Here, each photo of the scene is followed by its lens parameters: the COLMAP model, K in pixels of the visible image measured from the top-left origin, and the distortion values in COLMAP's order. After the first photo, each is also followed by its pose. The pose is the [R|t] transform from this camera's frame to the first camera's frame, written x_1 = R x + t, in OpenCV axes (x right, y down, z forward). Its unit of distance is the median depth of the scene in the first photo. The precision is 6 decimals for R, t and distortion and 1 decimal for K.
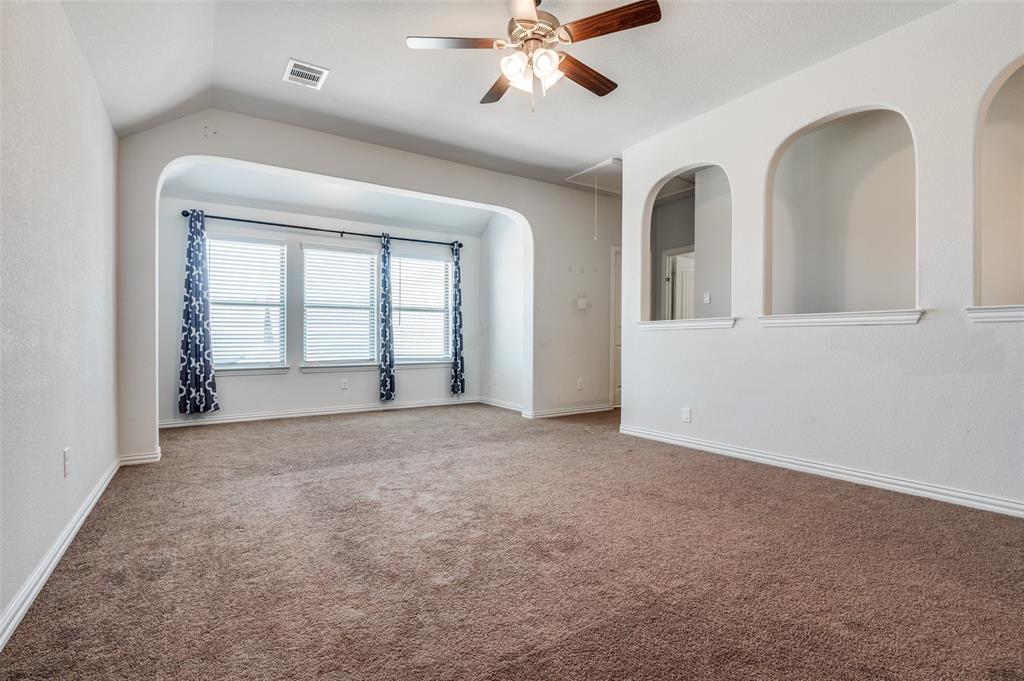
lens RADIAL K [[475.5, 0, 510.2], [0, 475.5, 341.9], [0, 0, 1]] dist [-0.019568, -0.001389]
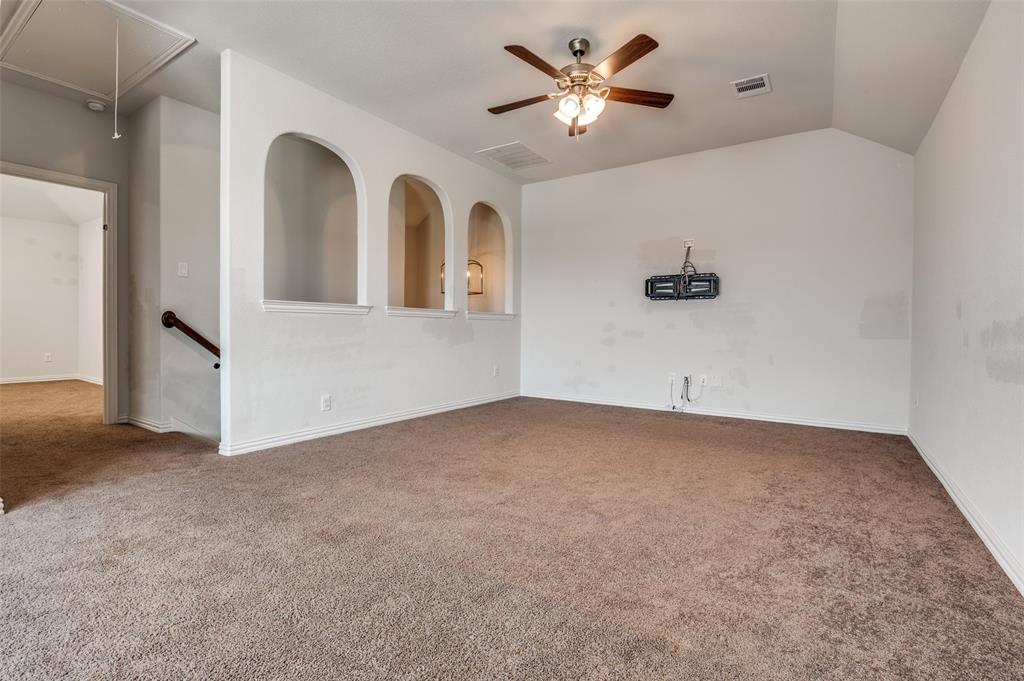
lens RADIAL K [[475.5, 0, 511.5], [0, 475.5, 338.3], [0, 0, 1]] dist [-0.019568, -0.001389]
pose [[-0.384999, -0.022617, 0.922640, -0.709068], [-0.008654, 0.999744, 0.020896, 0.000431], [-0.922876, 0.000061, -0.385096, 1.115176]]
